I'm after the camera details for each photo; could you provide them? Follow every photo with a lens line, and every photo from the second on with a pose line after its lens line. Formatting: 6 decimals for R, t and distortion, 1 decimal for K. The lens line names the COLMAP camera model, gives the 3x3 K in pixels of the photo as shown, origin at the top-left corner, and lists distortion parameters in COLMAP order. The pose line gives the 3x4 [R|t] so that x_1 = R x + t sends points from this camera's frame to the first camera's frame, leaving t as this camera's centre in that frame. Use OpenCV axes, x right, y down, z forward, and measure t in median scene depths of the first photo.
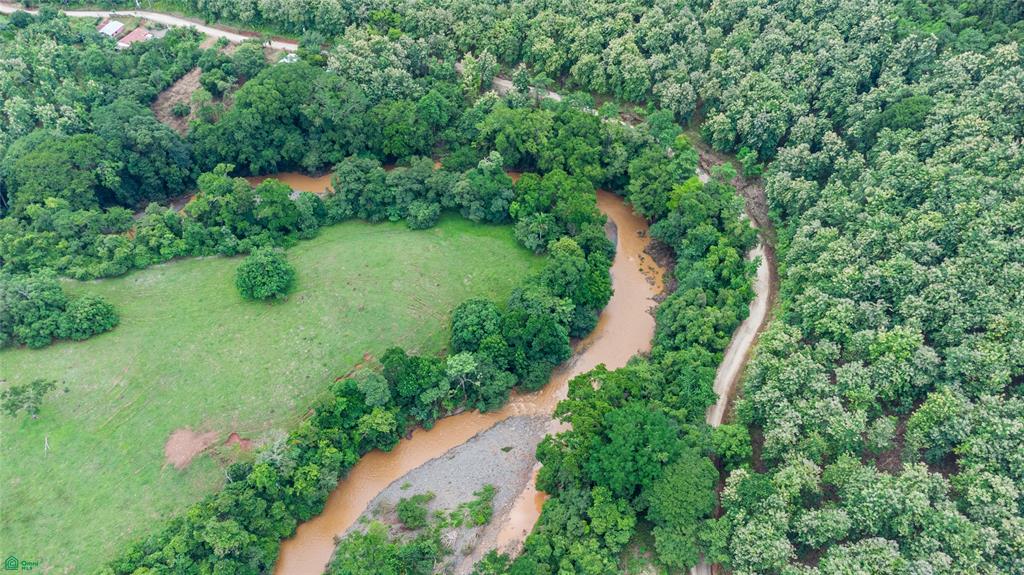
lens RADIAL K [[754.0, 0, 514.2], [0, 754.0, 291.7], [0, 0, 1]] dist [0.022159, 0.035114]
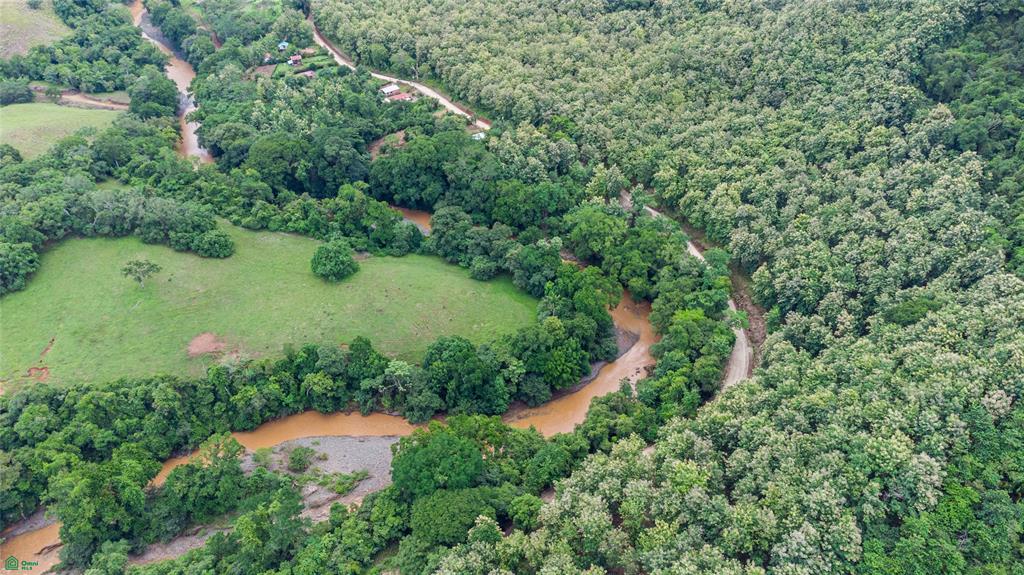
lens RADIAL K [[754.0, 0, 511.4], [0, 754.0, 286.9], [0, 0, 1]] dist [0.022159, 0.035114]
pose [[0.837622, 0.318540, -0.443758, 0.468243], [-0.397858, 0.912407, -0.096036, 0.018892], [0.374296, 0.256995, 0.890986, -0.013745]]
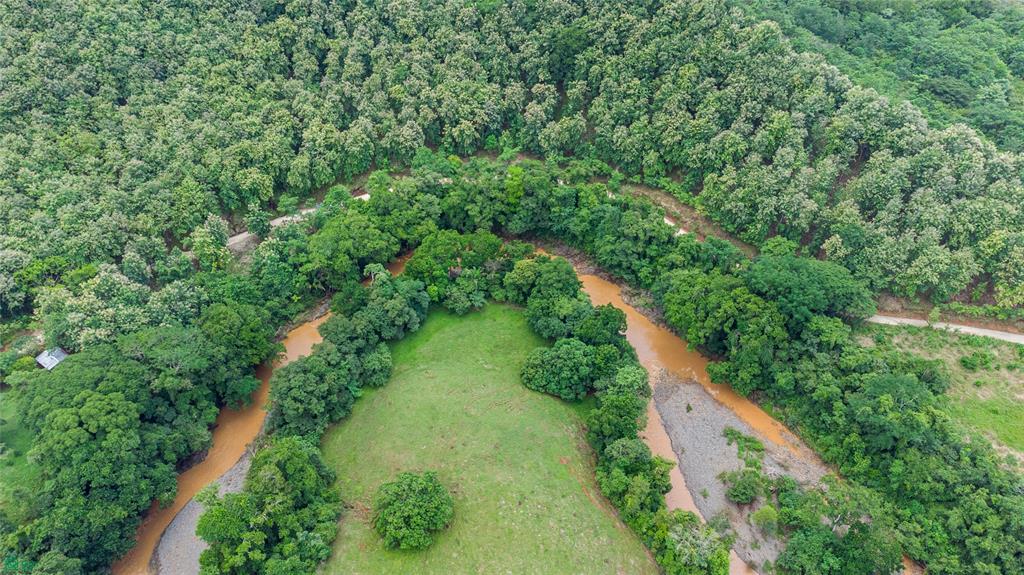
lens RADIAL K [[754.0, 0, 512.3], [0, 754.0, 284.9], [0, 0, 1]] dist [0.022159, 0.035114]
pose [[0.412442, -0.587147, 0.696527, -0.635981], [0.676985, 0.709162, 0.196928, -0.245398], [-0.609576, 0.390317, 0.689978, 0.302519]]
